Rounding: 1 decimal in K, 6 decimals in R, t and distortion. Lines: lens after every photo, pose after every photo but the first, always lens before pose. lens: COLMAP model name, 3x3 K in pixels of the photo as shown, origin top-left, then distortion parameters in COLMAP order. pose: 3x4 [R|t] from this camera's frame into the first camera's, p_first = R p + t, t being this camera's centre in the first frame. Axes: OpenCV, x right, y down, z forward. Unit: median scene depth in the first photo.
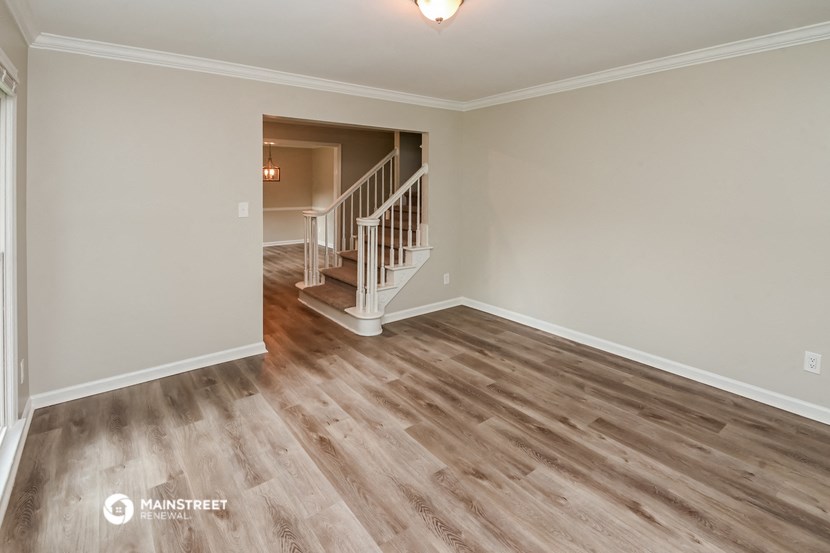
lens RADIAL K [[397.6, 0, 414.6], [0, 397.6, 275.9], [0, 0, 1]] dist [-0.000139, -0.001474]
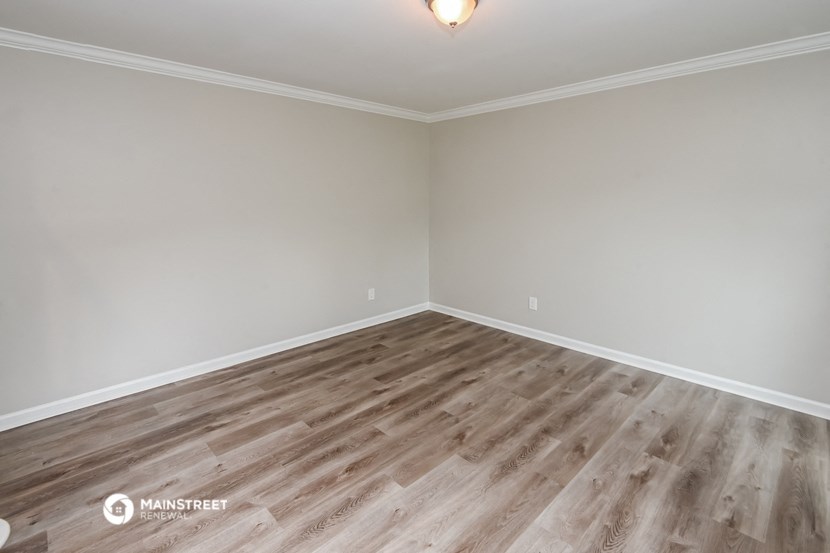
lens RADIAL K [[397.6, 0, 414.6], [0, 397.6, 276.8], [0, 0, 1]] dist [-0.000139, -0.001474]
pose [[-0.120646, -0.191681, 0.974014, -0.770188], [0.225323, 0.950283, 0.214921, -0.201467], [-0.966786, 0.245397, -0.071458, 0.972529]]
